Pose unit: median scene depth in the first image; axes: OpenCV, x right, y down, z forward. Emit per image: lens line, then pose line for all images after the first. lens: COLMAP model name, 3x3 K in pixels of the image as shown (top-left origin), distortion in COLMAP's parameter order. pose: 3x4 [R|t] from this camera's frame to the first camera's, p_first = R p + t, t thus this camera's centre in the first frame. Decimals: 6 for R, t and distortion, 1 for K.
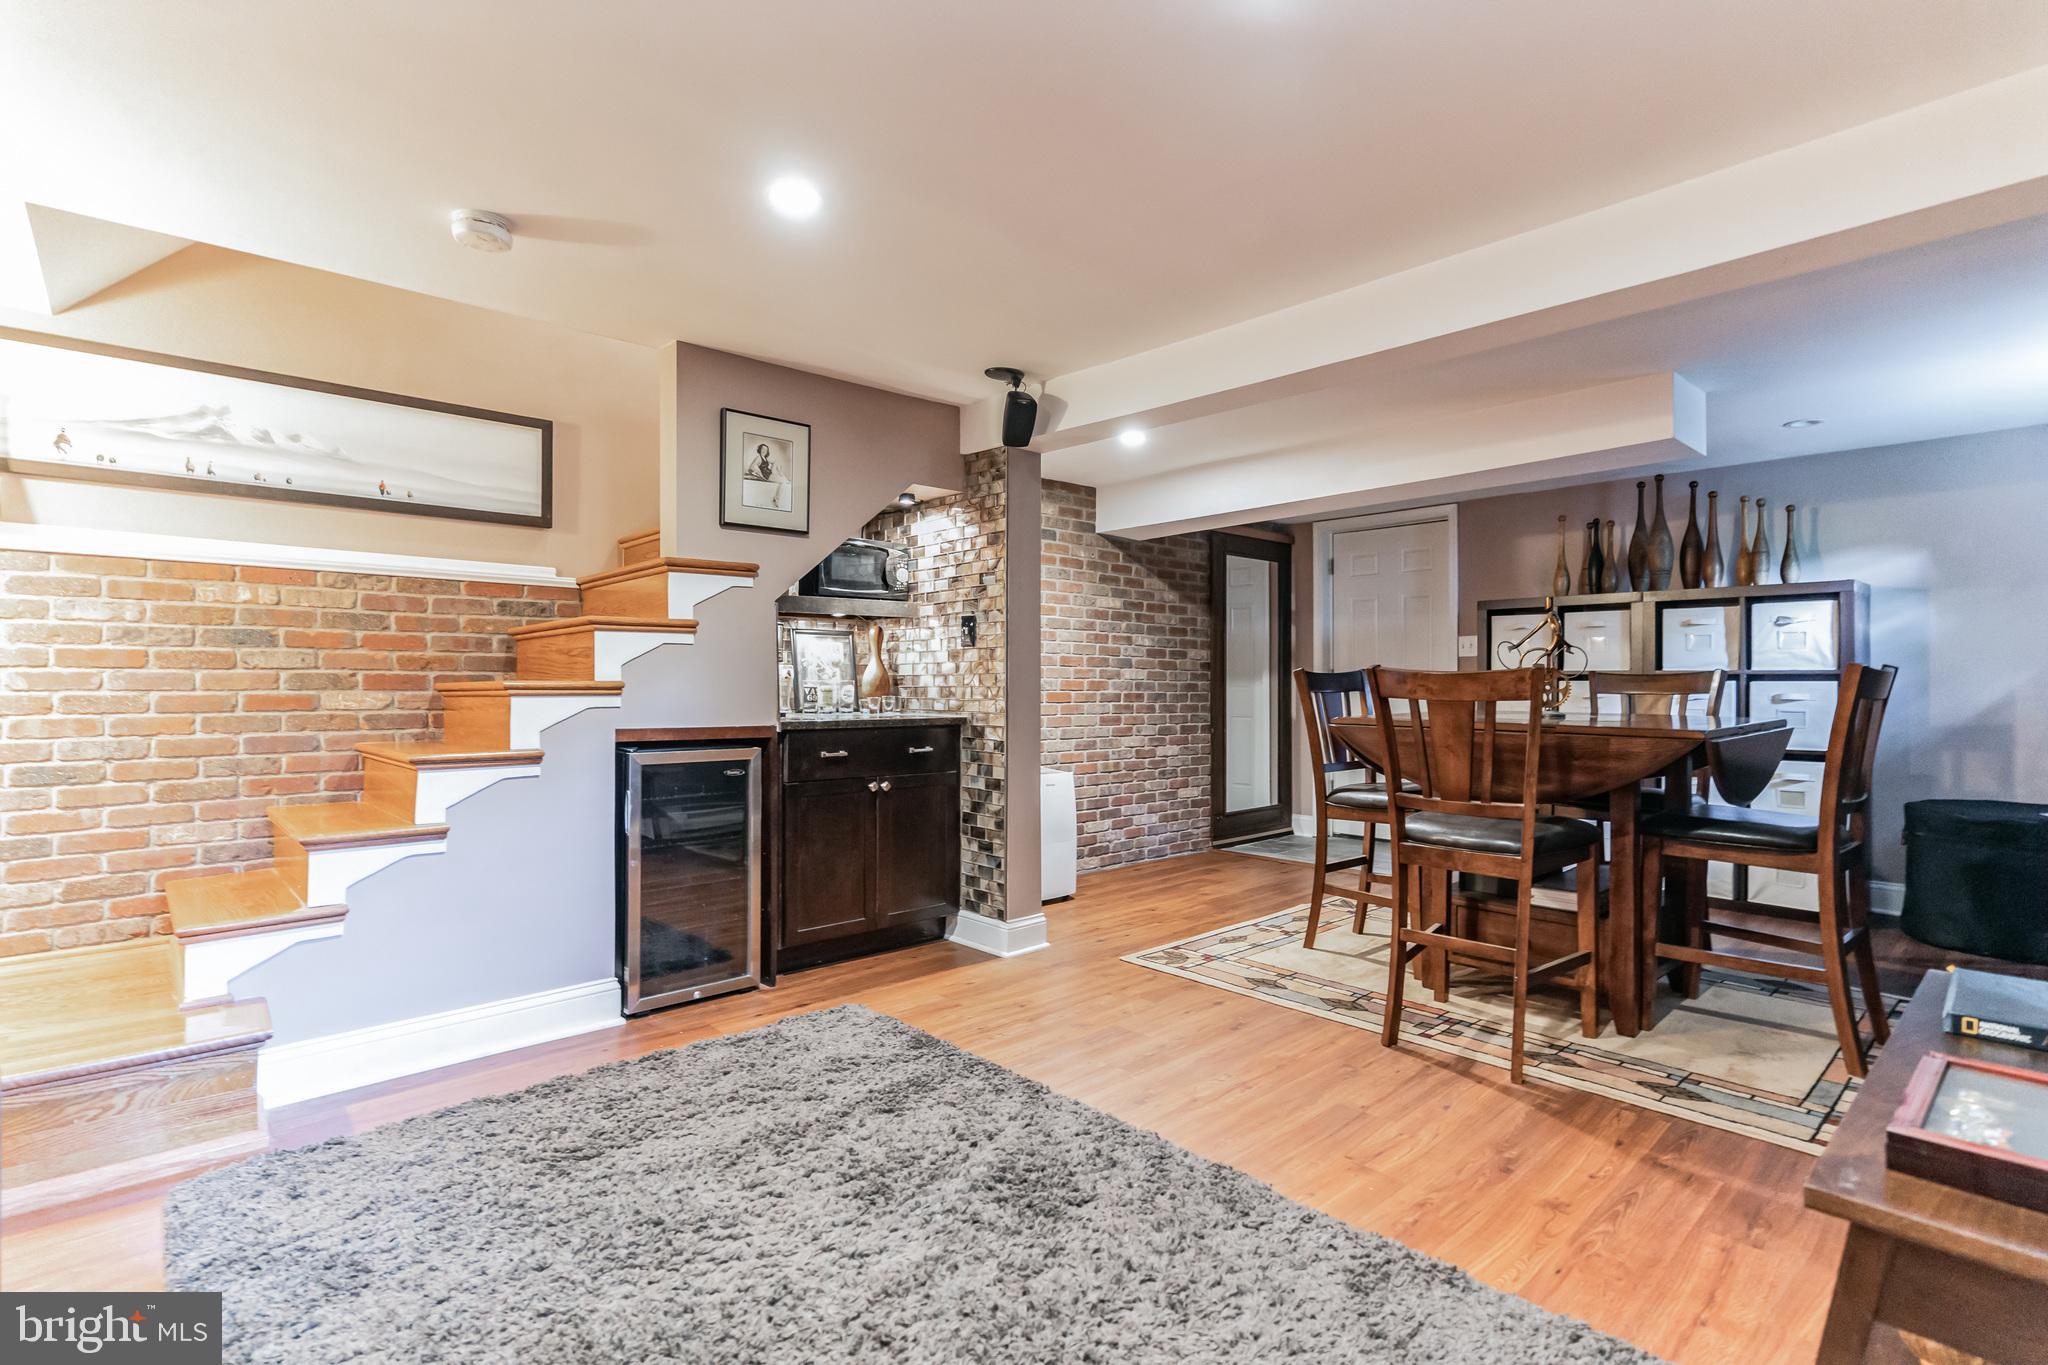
lens RADIAL K [[974.8, 0, 1025.6], [0, 974.8, 687.2], [0, 0, 1]] dist [-0.001226, 0.000805]
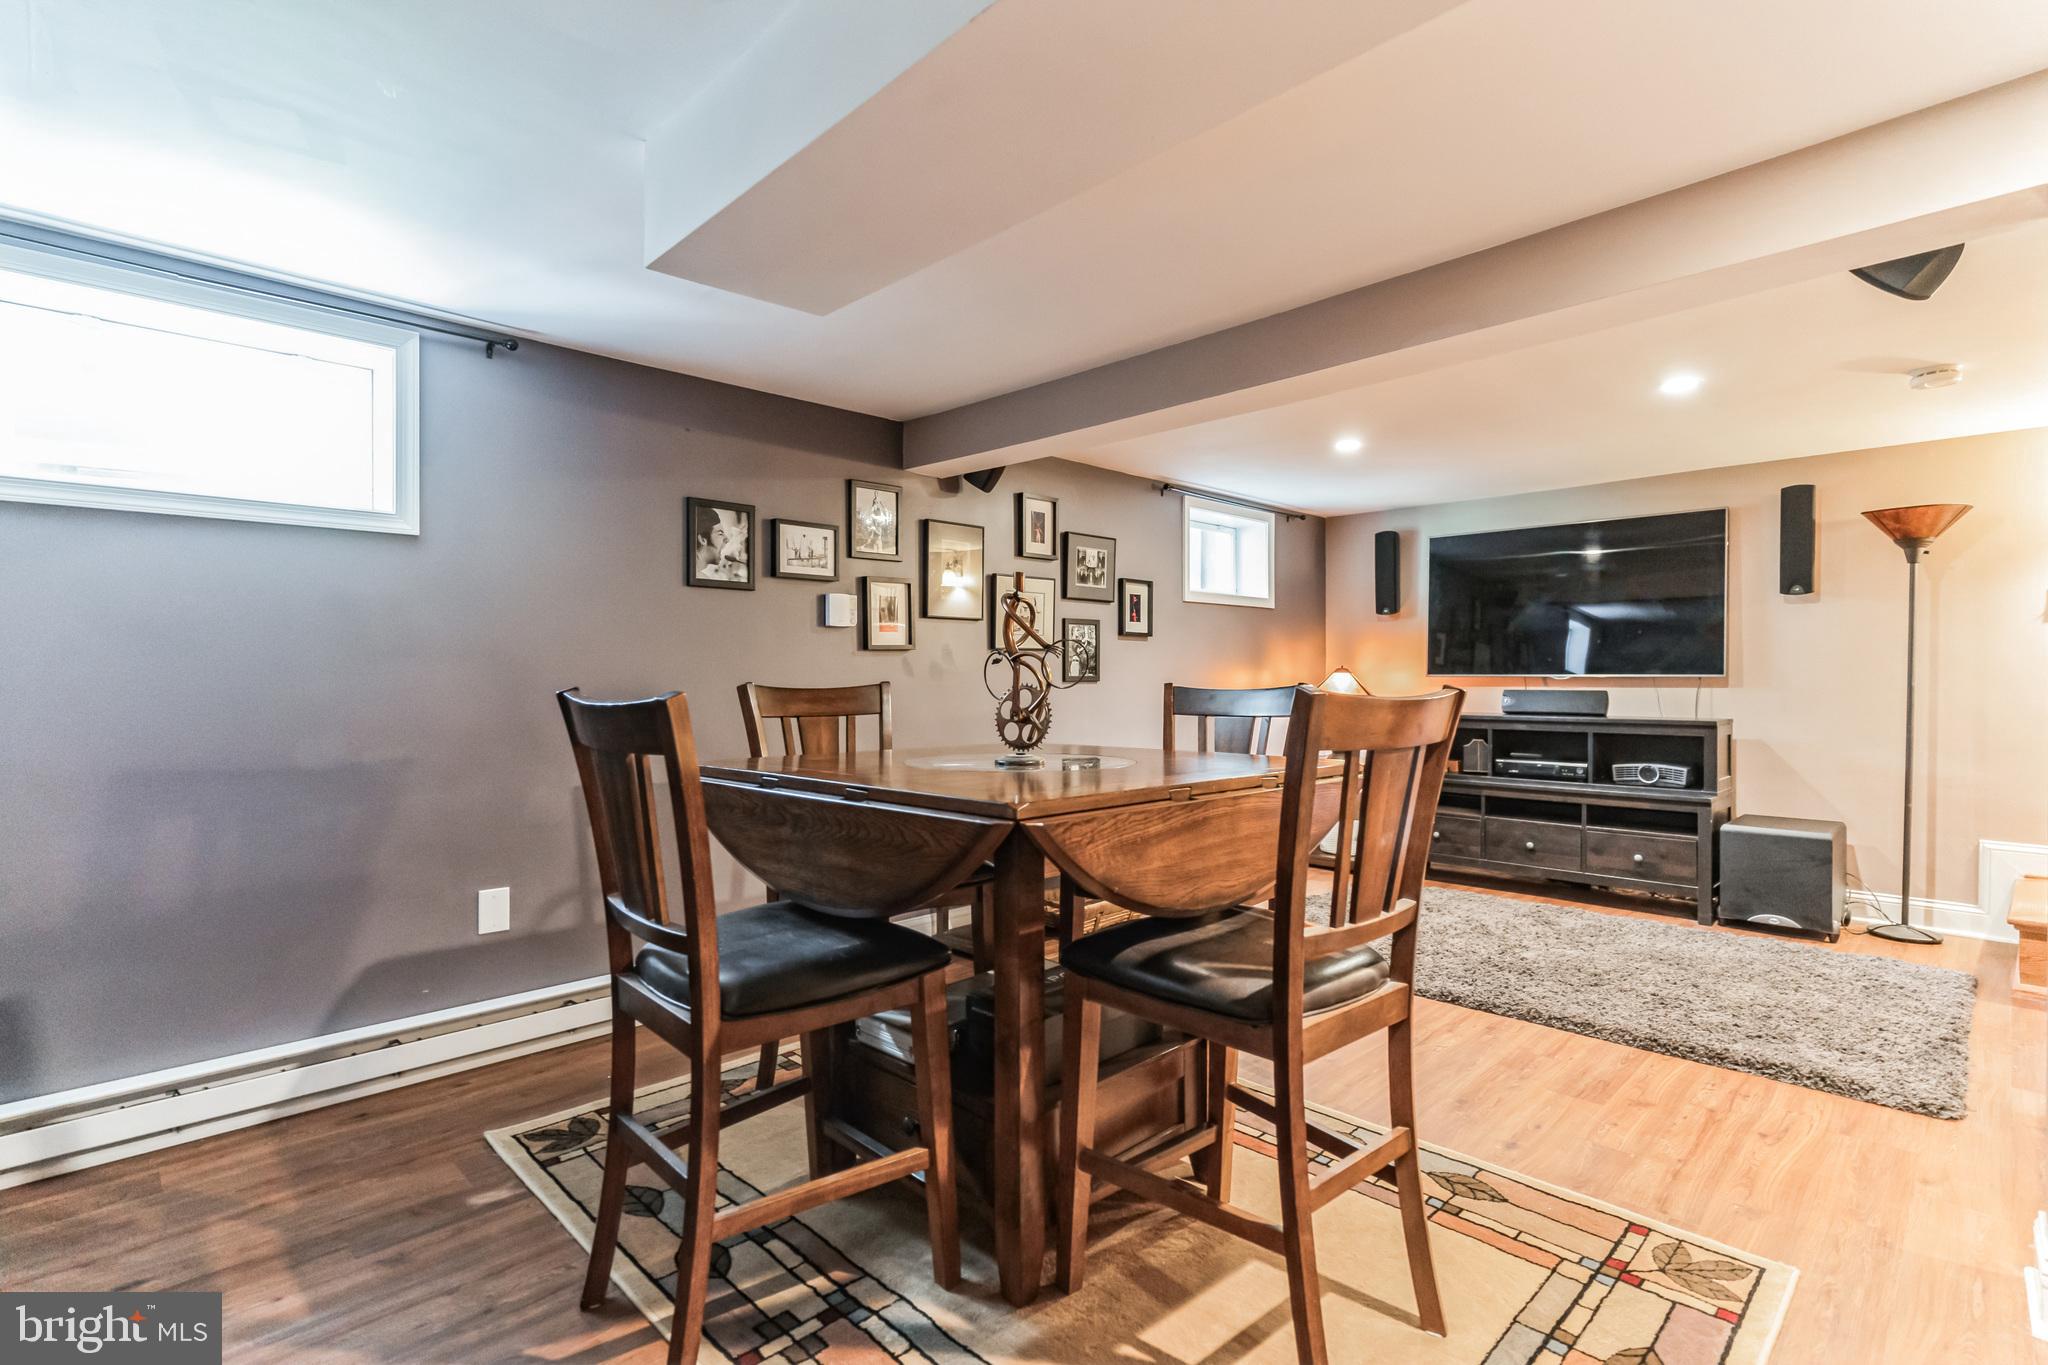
lens RADIAL K [[974.8, 0, 1019.7], [0, 974.8, 679.0], [0, 0, 1]] dist [-0.001226, 0.000805]
pose [[-0.999630, 0.000770, -0.027202, 0.505186], [0.000564, 0.999971, 0.007576, -0.026030], [0.027207, 0.007558, -0.999601, 1.481924]]
